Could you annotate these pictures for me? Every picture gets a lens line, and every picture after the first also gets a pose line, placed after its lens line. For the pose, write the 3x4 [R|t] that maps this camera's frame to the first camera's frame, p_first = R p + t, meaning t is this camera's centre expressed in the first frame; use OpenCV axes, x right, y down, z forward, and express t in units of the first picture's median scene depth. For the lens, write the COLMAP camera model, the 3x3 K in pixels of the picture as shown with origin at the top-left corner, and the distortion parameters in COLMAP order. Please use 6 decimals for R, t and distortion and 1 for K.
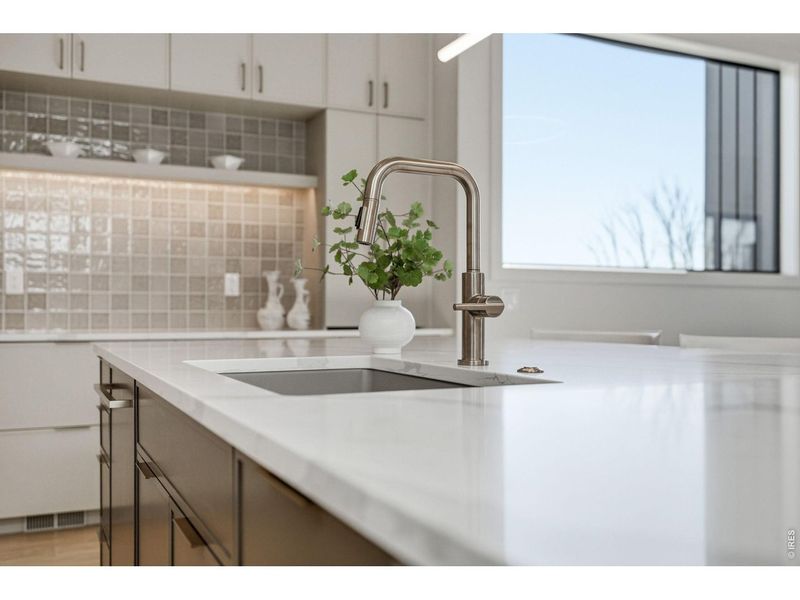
lens RADIAL K [[791.3, 0, 401.7], [0, 791.3, 301.8], [0, 0, 1]] dist [0.004749, 0.000000]
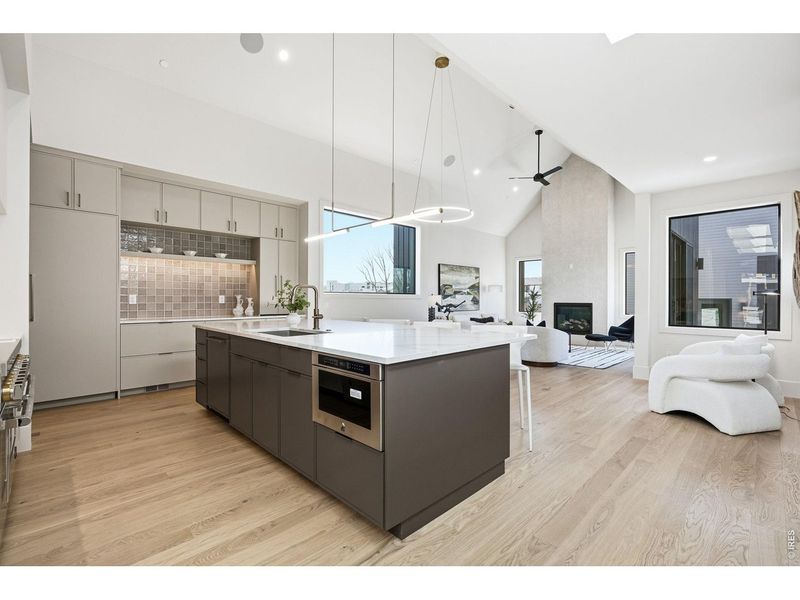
lens RADIAL K [[358.9, 0, 401.5], [0, 358.9, 300.8], [0, 0, 1]] dist [0.000231, 0.000162]
pose [[0.942671, -0.000186, 0.333722, -0.046593], [-0.005097, 0.999875, 0.014954, -0.039830], [-0.333684, -0.015798, 0.942553, -0.375089]]
